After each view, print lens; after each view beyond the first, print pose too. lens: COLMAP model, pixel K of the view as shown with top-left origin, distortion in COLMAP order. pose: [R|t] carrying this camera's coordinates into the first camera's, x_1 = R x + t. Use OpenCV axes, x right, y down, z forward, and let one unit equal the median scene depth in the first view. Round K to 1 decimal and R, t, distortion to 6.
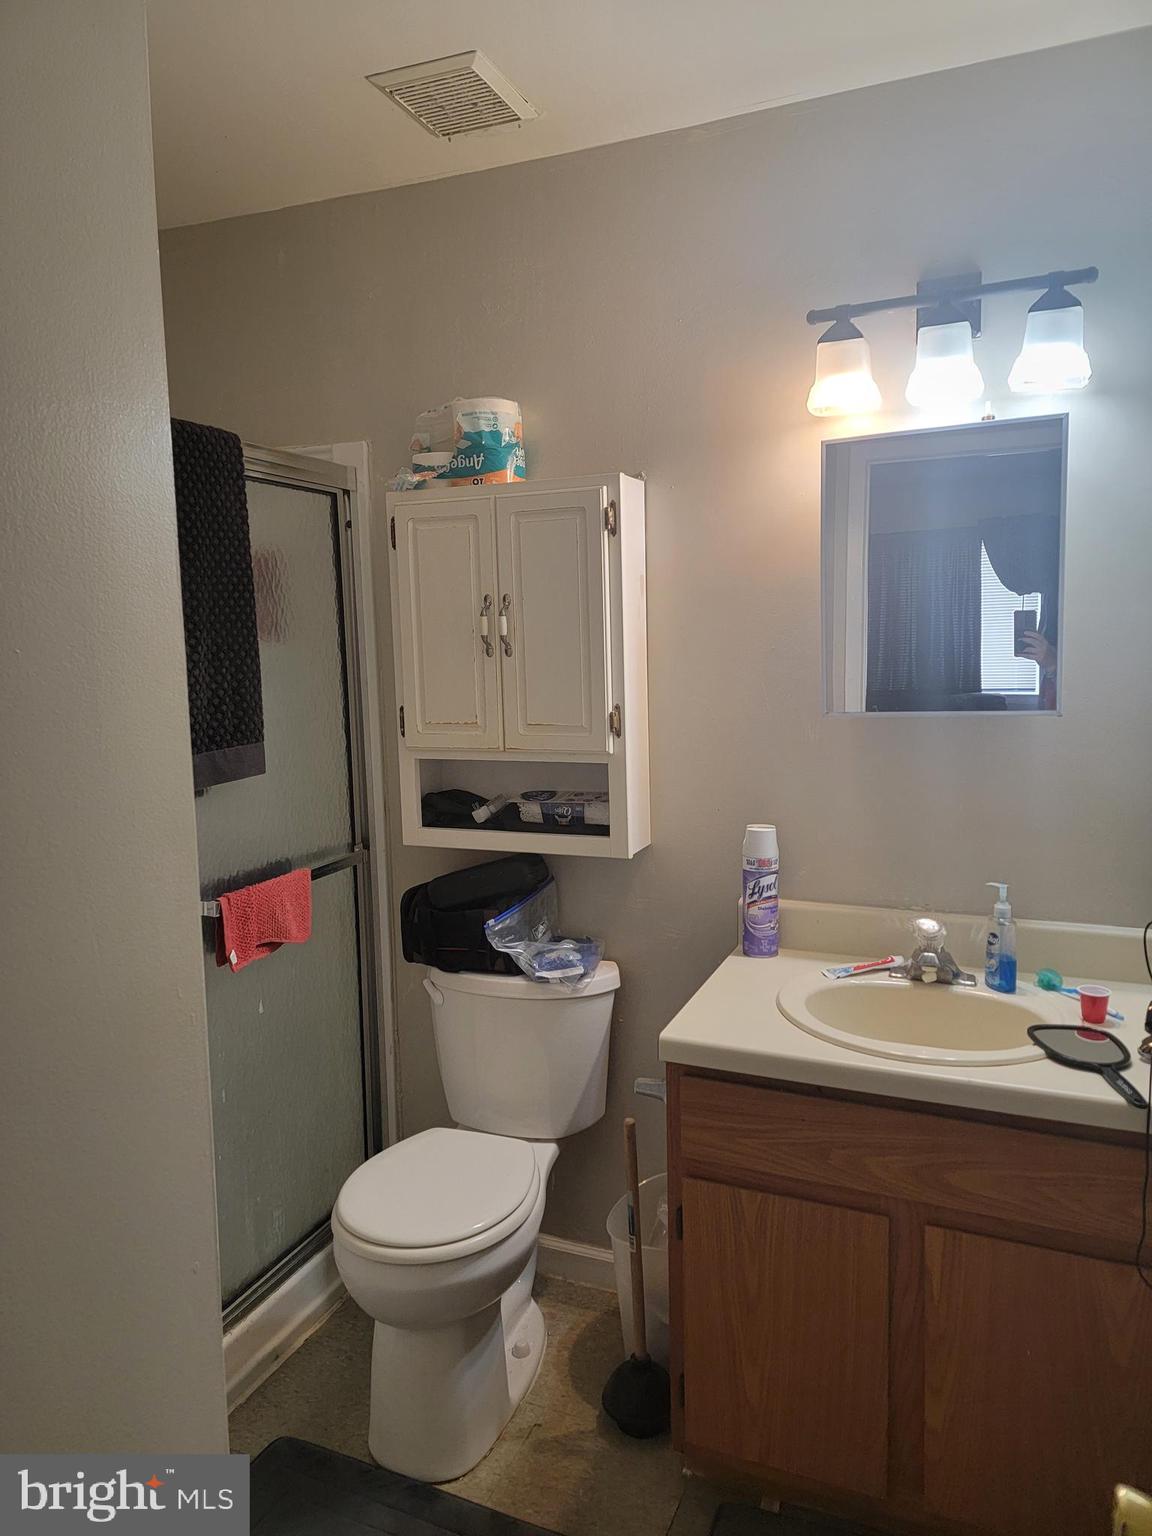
lens RADIAL K [[1054.1, 0, 578.3], [0, 1054.1, 767.1], [0, 0, 1]] dist [0.013125, 0.001709]
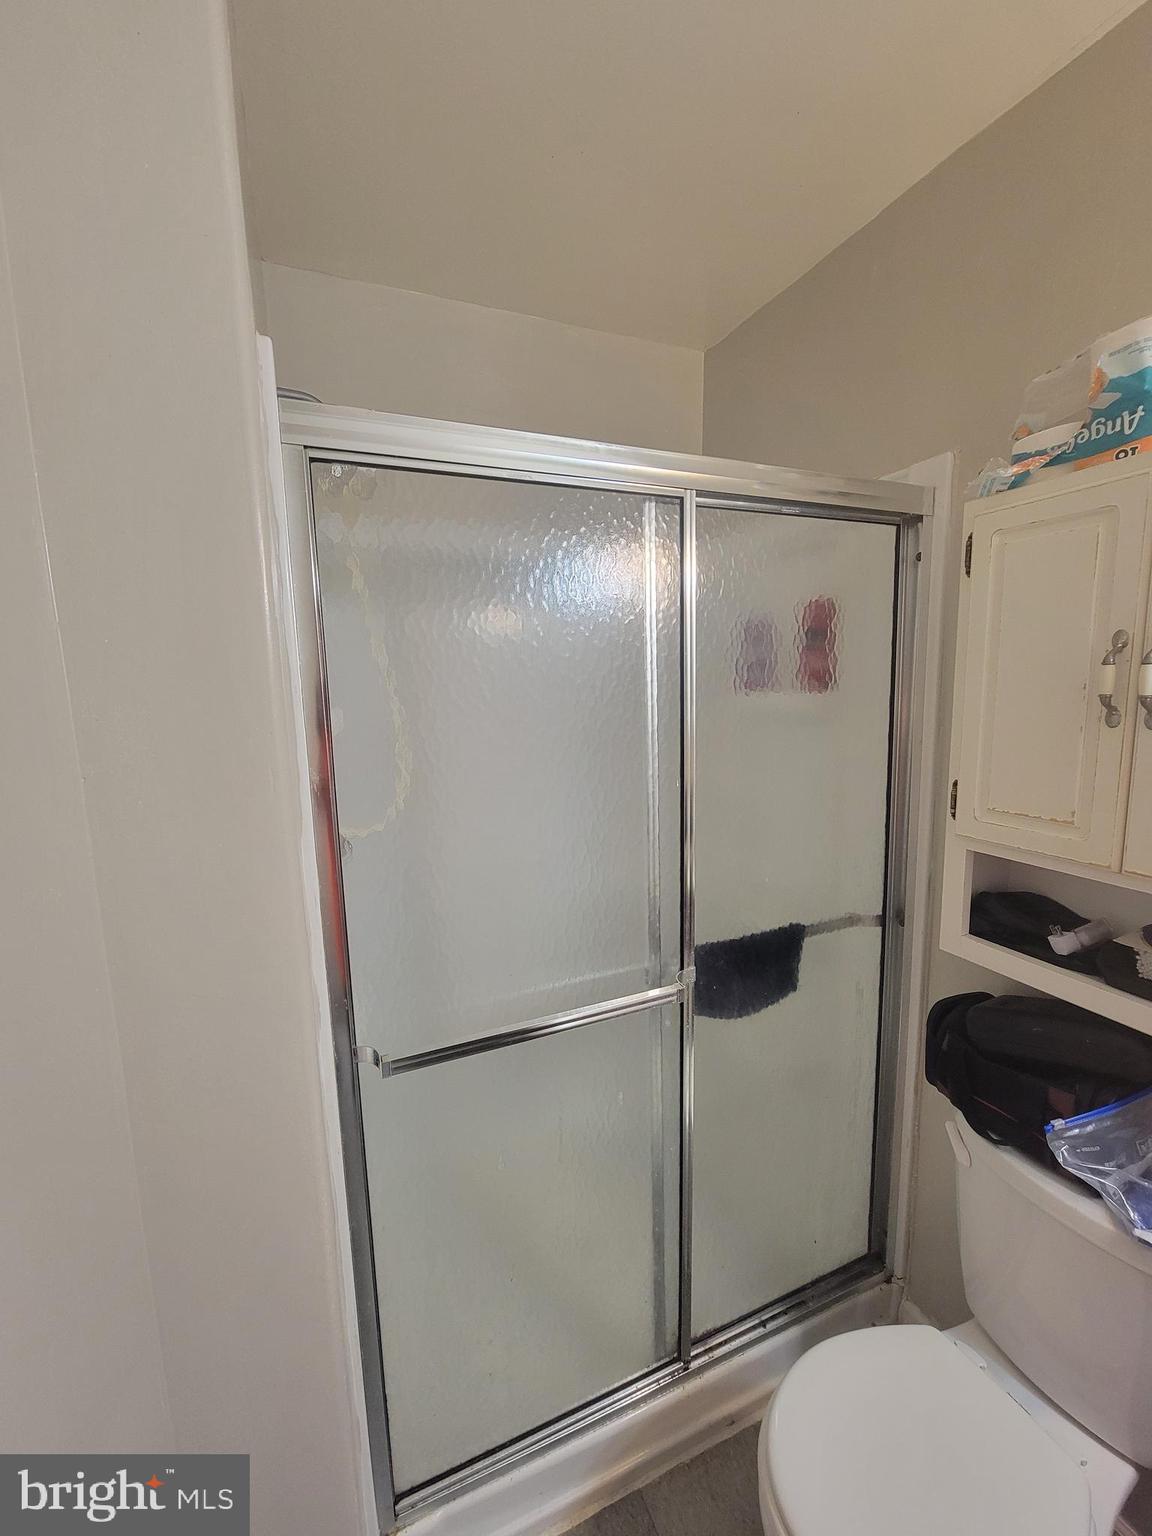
lens RADIAL K [[637.6, 0, 574.8], [0, 637.6, 776.6], [0, 0, 1]] dist [0.000636, -0.000027]
pose [[0.719114, 0.107675, -0.686499, -0.047621], [-0.079392, 0.994184, 0.072771, -0.075032], [0.690341, 0.002172, 0.723480, 0.477175]]
